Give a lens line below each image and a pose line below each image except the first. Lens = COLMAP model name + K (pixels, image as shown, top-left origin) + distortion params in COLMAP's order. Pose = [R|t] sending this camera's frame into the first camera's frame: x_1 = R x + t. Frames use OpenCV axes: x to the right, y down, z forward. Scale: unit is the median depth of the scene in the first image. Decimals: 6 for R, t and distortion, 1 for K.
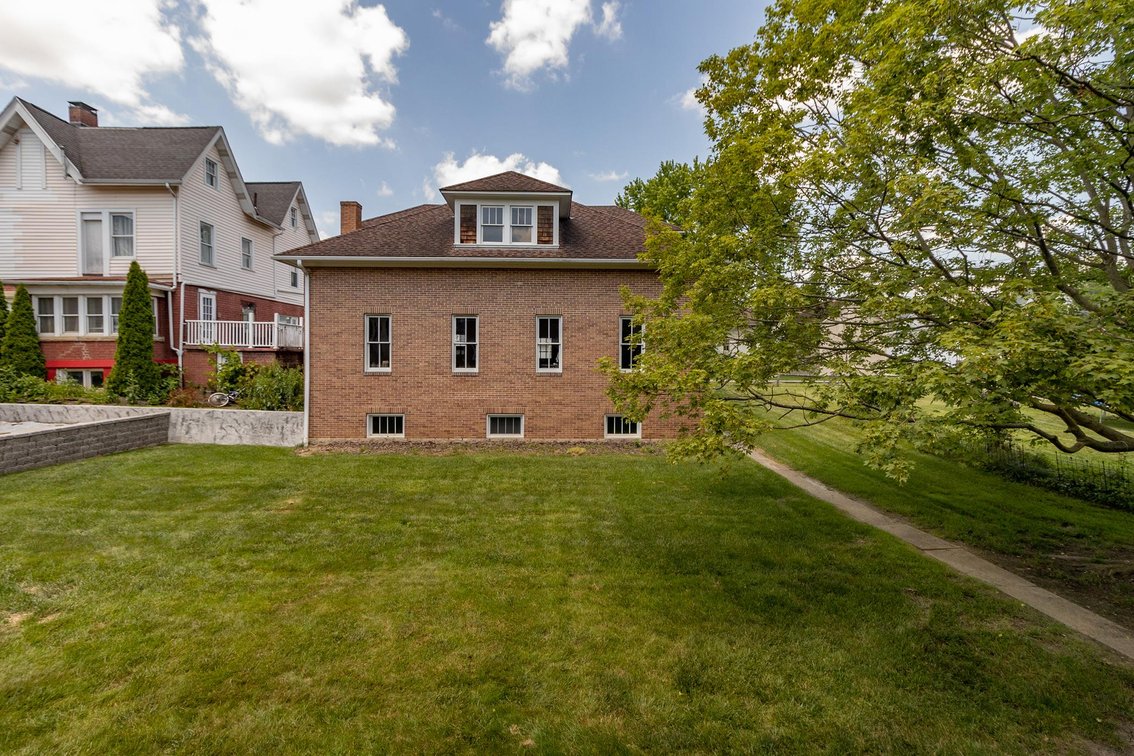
lens RADIAL K [[515.8, 0, 565.7], [0, 515.8, 360.7], [0, 0, 1]] dist [0.004050, 0.000773]
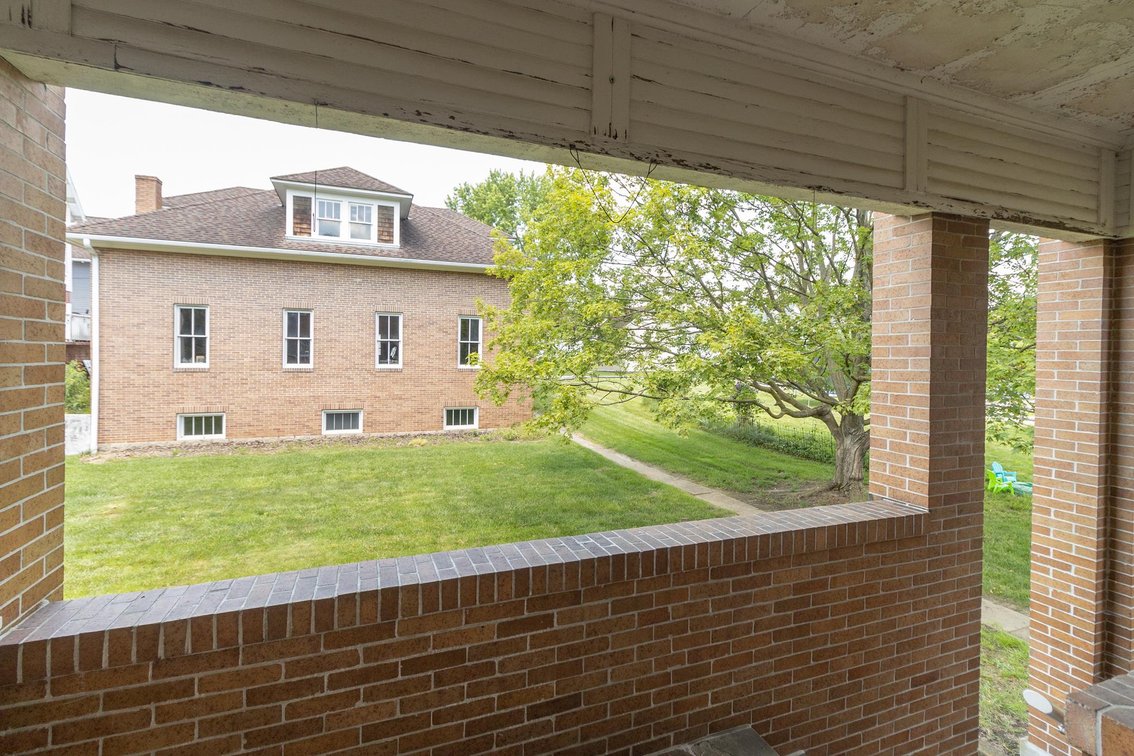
lens RADIAL K [[515.8, 0, 565.7], [0, 515.8, 360.7], [0, 0, 1]] dist [0.004050, 0.000773]
pose [[0.941432, 0.002421, 0.337194, -0.050810], [-0.003861, 0.999986, 0.003600, 0.003115], [-0.337180, -0.004692, 0.941428, -0.093874]]
